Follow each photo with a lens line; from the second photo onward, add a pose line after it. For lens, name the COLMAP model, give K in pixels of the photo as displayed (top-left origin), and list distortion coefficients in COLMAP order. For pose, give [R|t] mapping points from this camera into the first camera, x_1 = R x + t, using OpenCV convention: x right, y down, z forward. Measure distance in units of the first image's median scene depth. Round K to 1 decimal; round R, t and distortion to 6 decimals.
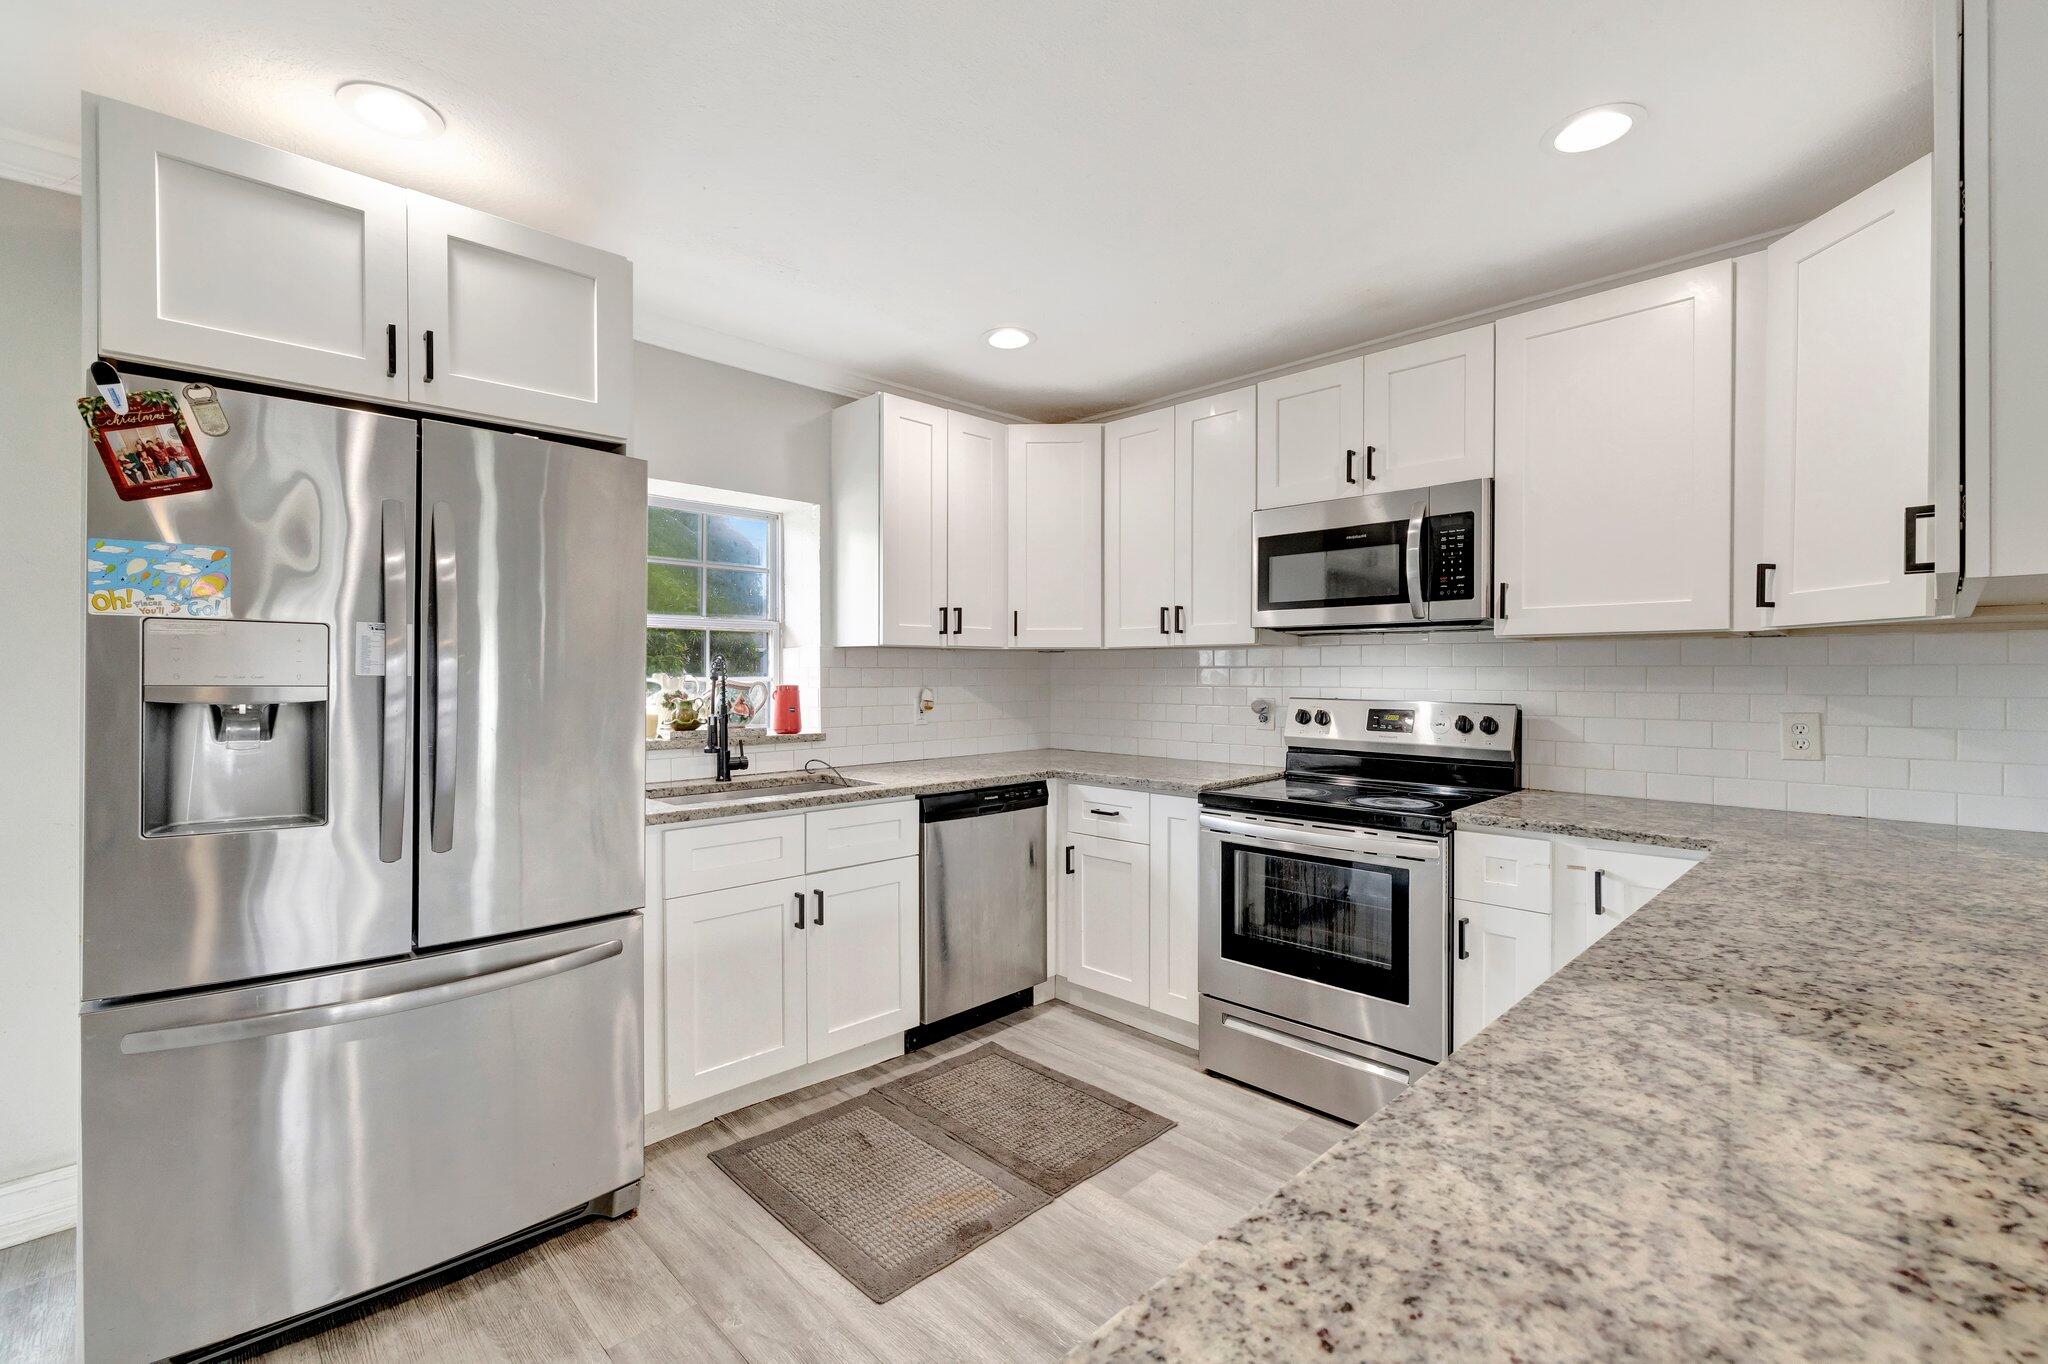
lens RADIAL K [[894.0, 0, 1024.0], [0, 894.0, 682.0], [0, 0, 1]] dist [-0.000973, 0.000143]
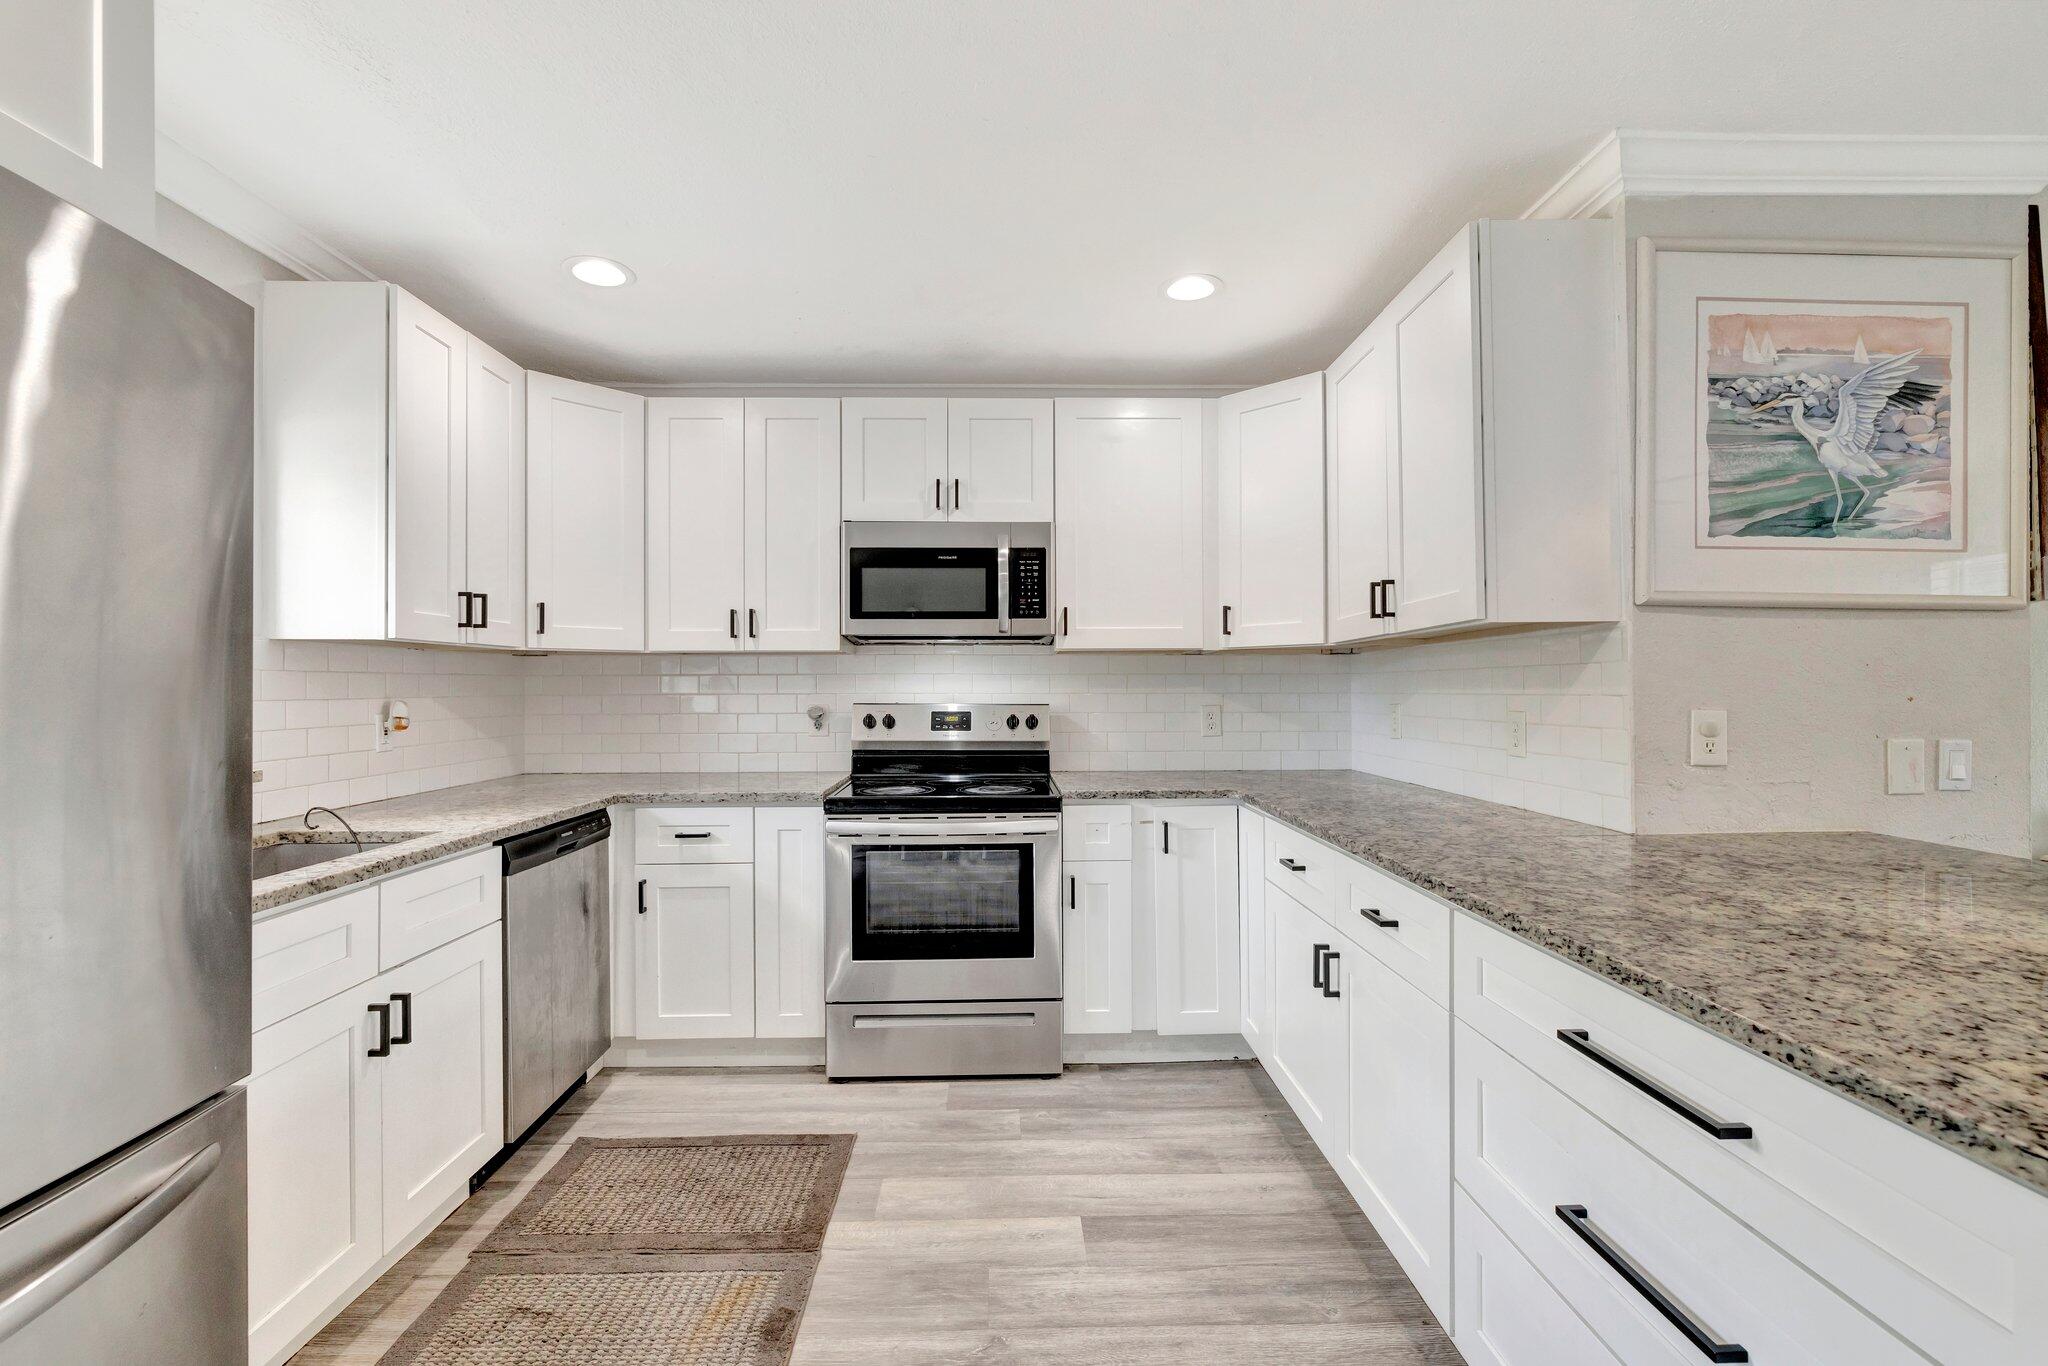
lens RADIAL K [[884.9, 0, 1022.7], [0, 884.9, 685.2], [0, 0, 1]] dist [0.001516, 0.000781]
pose [[0.679722, -0.001926, 0.733468, -0.374264], [0.011117, 0.999909, -0.007677, 0.007325], [-0.733386, 0.013372, 0.679681, 0.174428]]
